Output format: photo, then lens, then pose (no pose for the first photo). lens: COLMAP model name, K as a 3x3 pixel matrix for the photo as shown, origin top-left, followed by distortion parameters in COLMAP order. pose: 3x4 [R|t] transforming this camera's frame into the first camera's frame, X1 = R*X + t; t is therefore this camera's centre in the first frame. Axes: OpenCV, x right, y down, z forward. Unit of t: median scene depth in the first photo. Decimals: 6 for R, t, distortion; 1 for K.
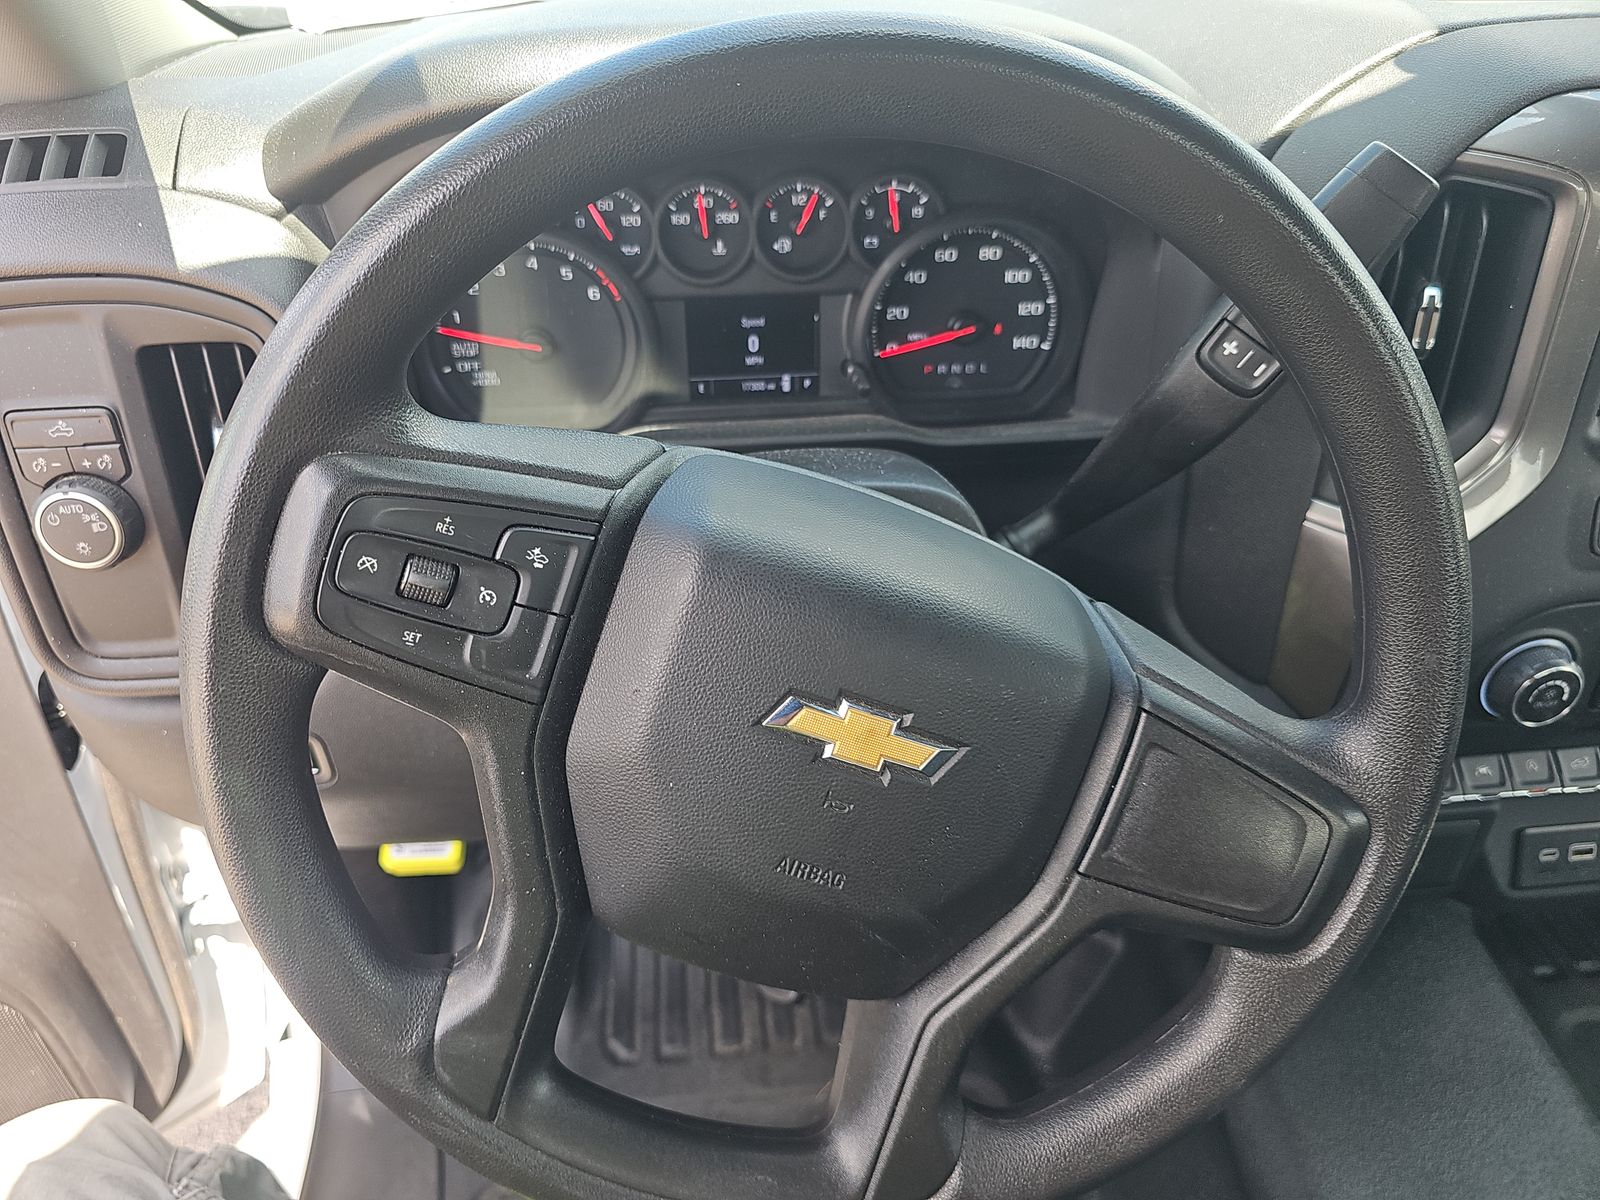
lens RADIAL K [[1046.8, 0, 793.6], [0, 1046.8, 600.2], [0, 0, 1]] dist [0.036905, -0.038723]
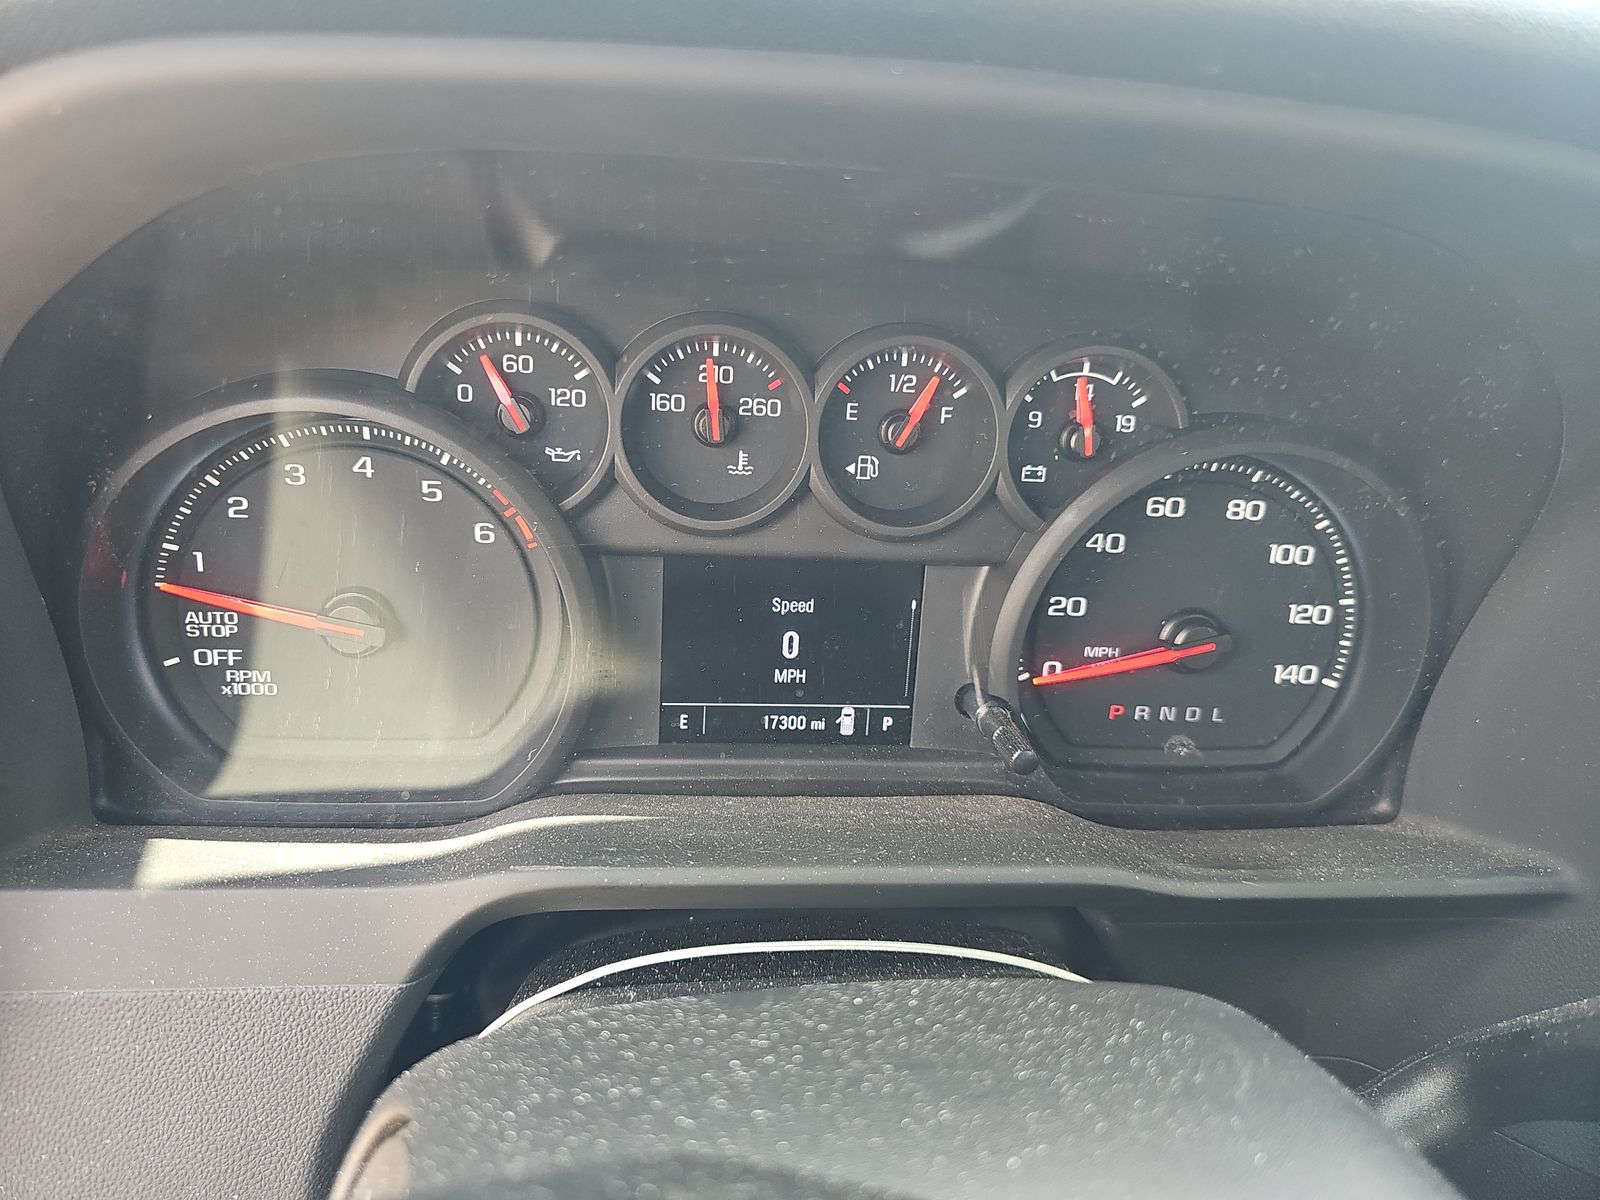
lens RADIAL K [[1046.8, 0, 793.6], [0, 1046.8, 600.2], [0, 0, 1]] dist [0.036905, -0.038723]
pose [[0.997940, 0.063326, -0.010312, -0.034523], [-0.063885, 0.965882, -0.250979, -0.141408], [-0.005933, 0.251120, 0.967938, 0.511425]]
